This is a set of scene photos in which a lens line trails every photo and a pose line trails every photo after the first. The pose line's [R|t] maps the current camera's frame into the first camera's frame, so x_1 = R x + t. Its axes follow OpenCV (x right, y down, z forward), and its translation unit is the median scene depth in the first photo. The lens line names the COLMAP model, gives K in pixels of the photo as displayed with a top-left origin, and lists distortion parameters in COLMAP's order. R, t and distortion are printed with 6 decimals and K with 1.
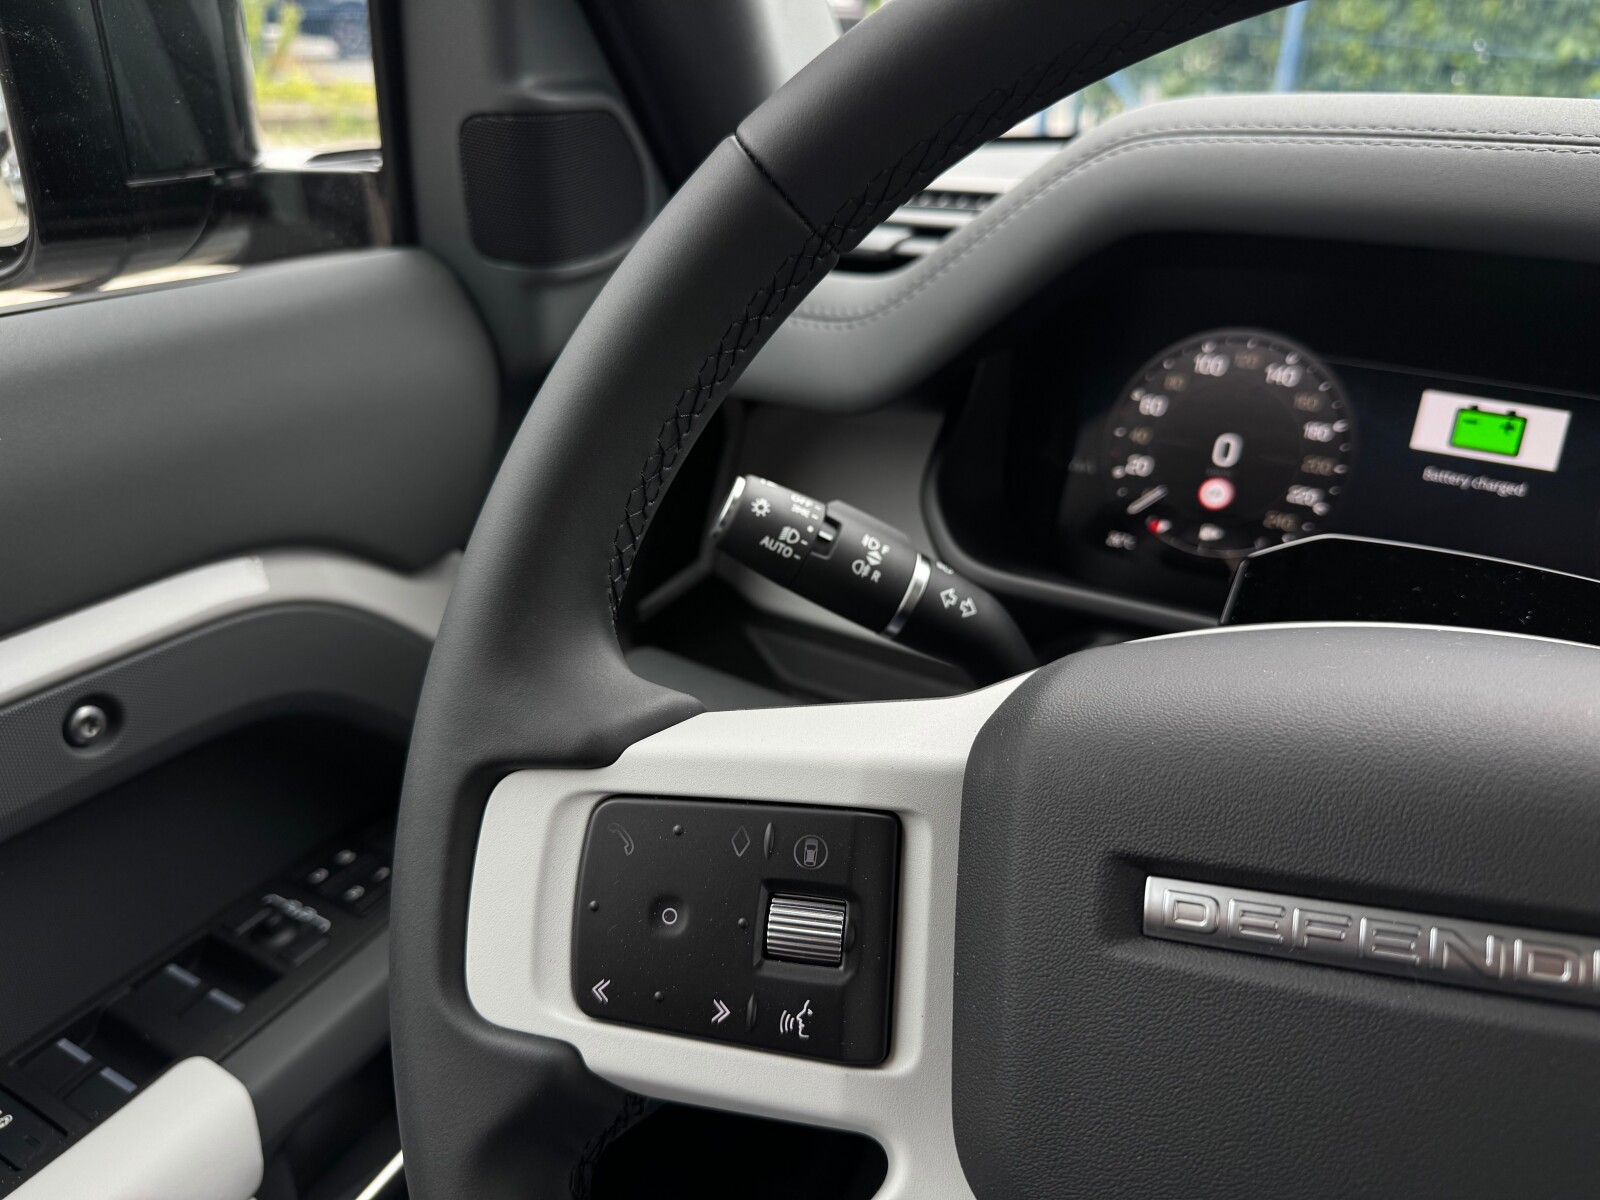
lens RADIAL K [[1189.5, 0, 800.0], [0, 1189.5, 600.0], [0, 0, 1]] dist [-0.003528, -0.001372]
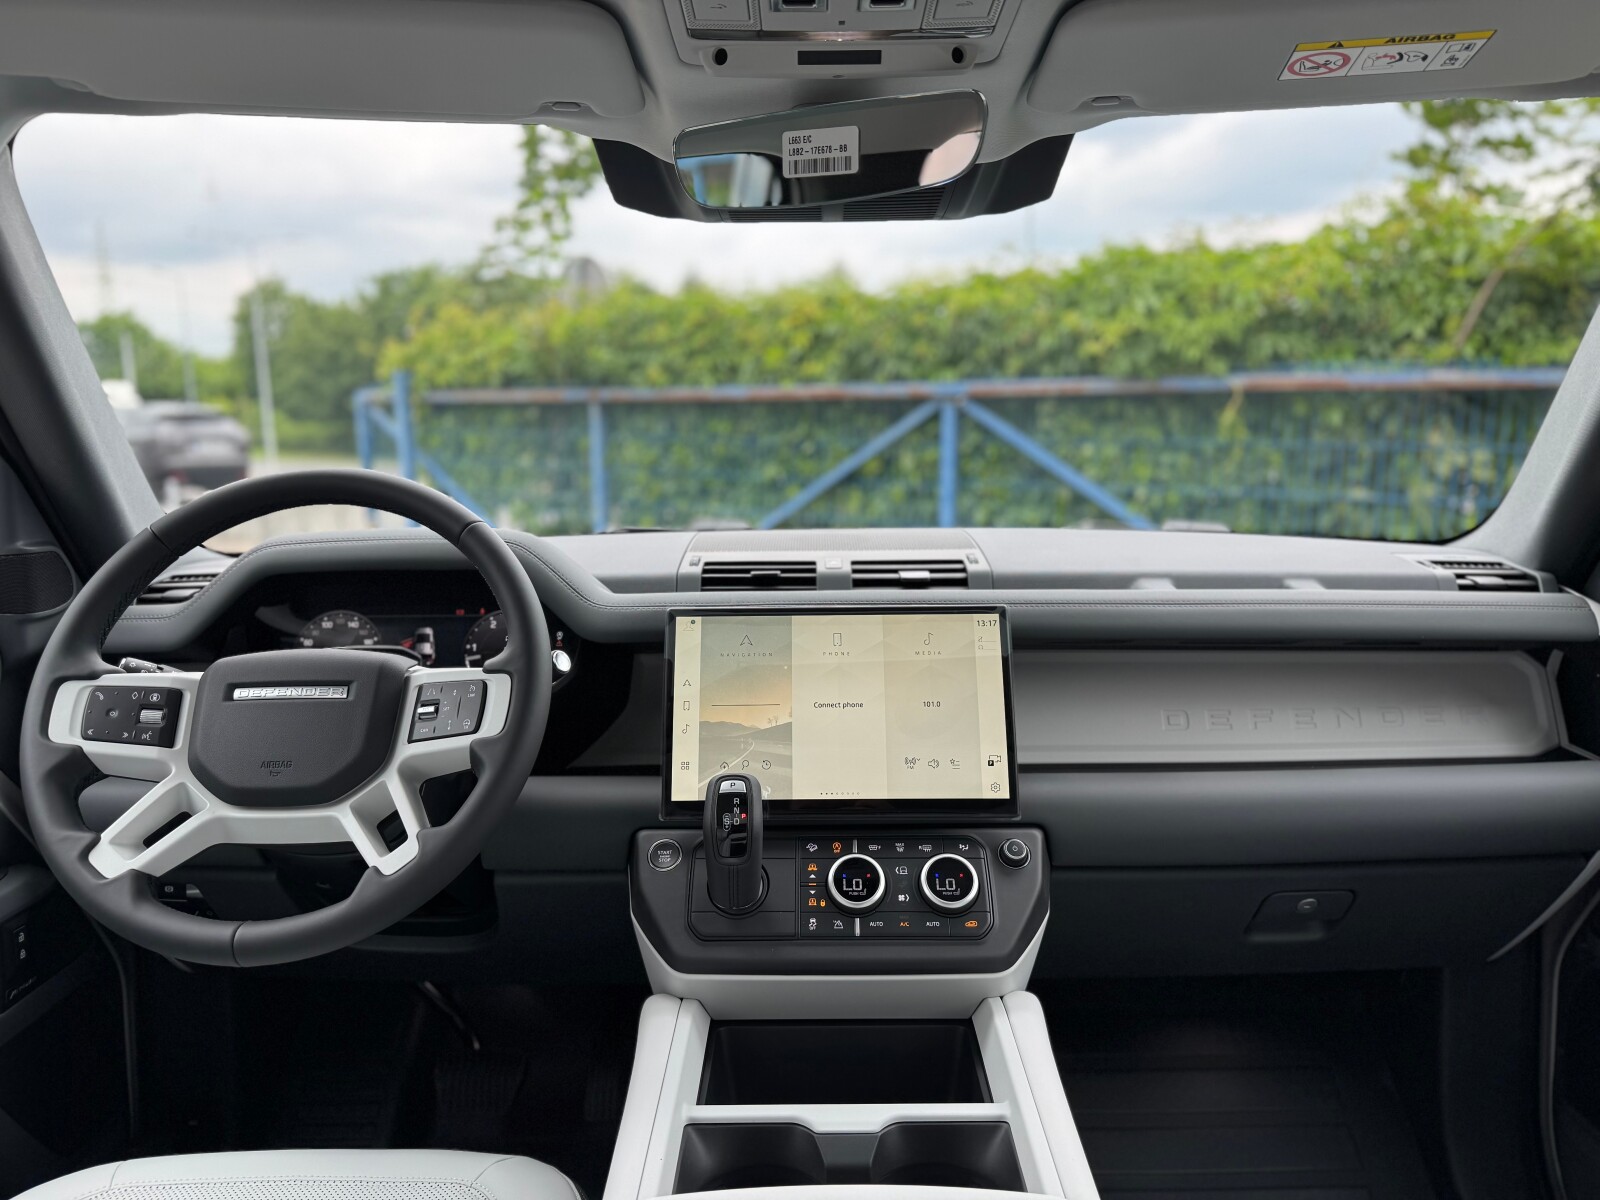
lens RADIAL K [[1189.5, 0, 800.0], [0, 1189.5, 600.0], [0, 0, 1]] dist [-0.003528, -0.001372]
pose [[0.884381, -0.085224, 0.458920, 0.066871], [0.237022, 0.928992, -0.284244, 0.778099], [-0.402109, 0.360154, 0.841782, -1.729583]]
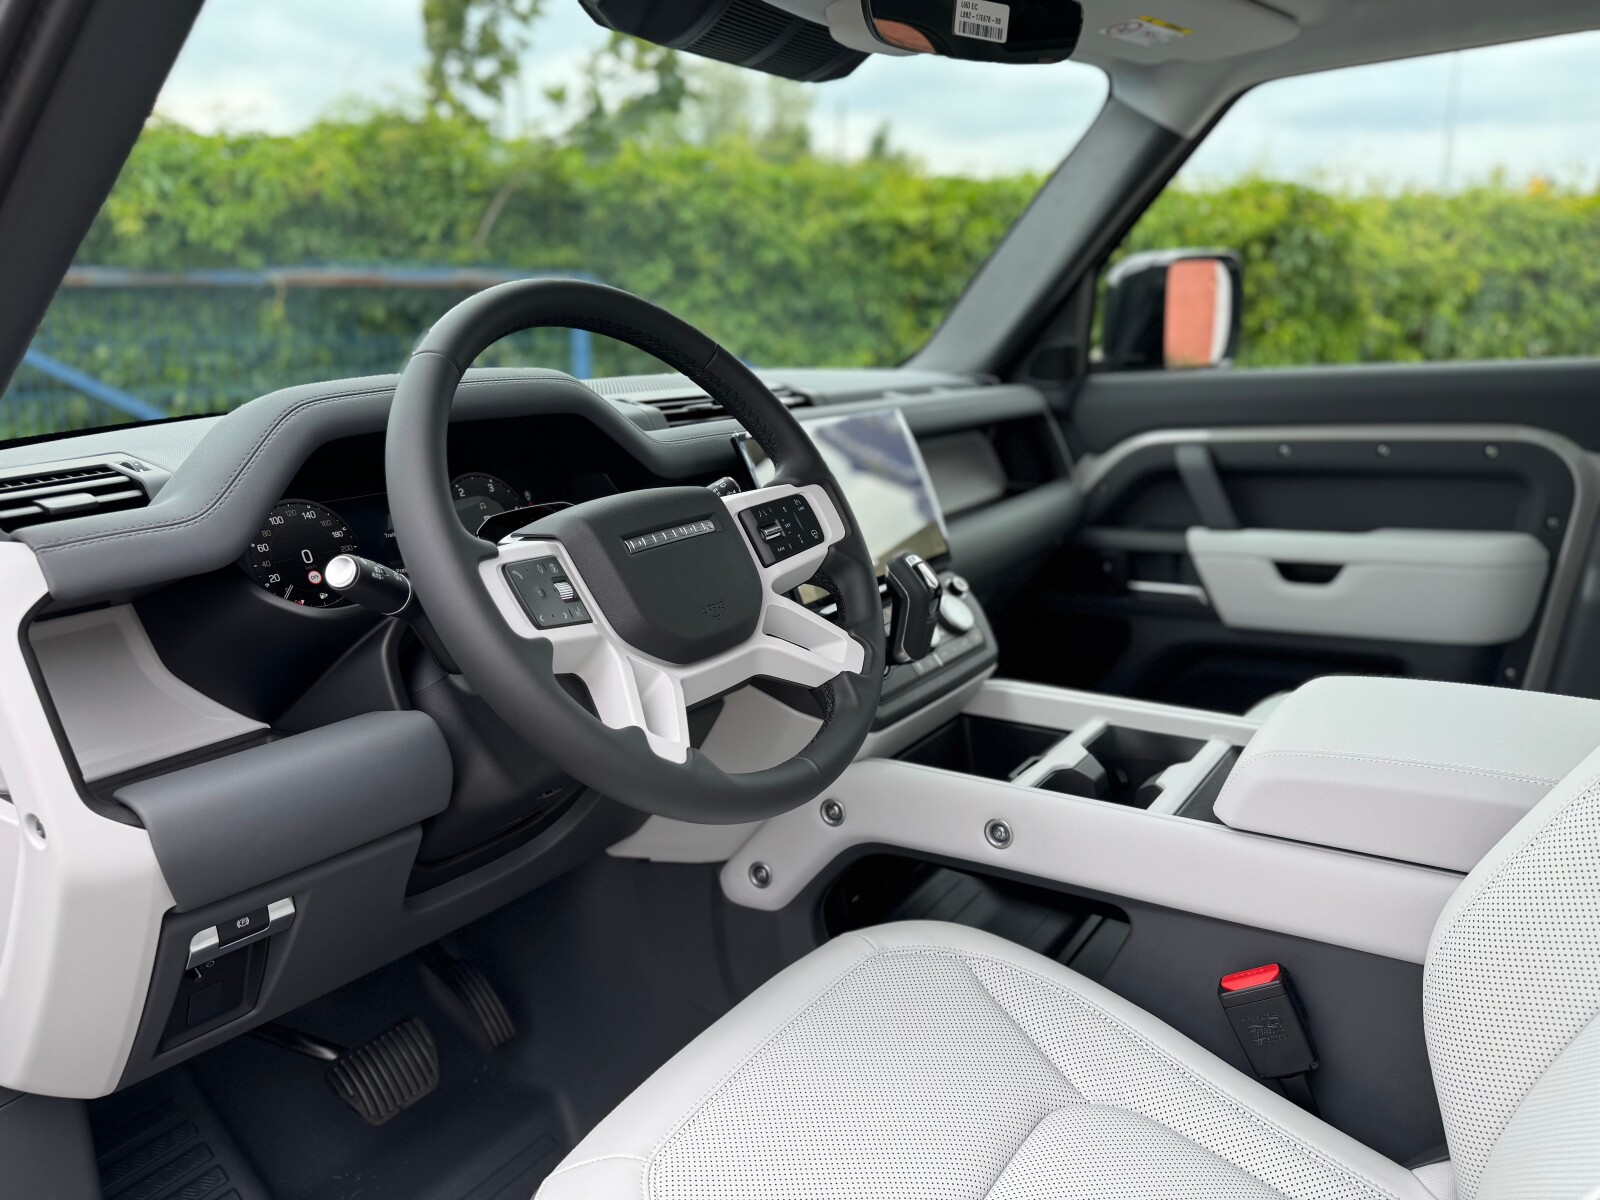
lens RADIAL K [[1178.2, 0, 800.0], [0, 1178.2, 600.0], [0, 0, 1]] dist [0.031862, 0.000683]
pose [[0.106201, -0.238509, 0.965316, -1.524015], [0.495542, 0.854355, 0.156575, 0.036084], [-0.862067, 0.461726, 0.208925, -0.091595]]
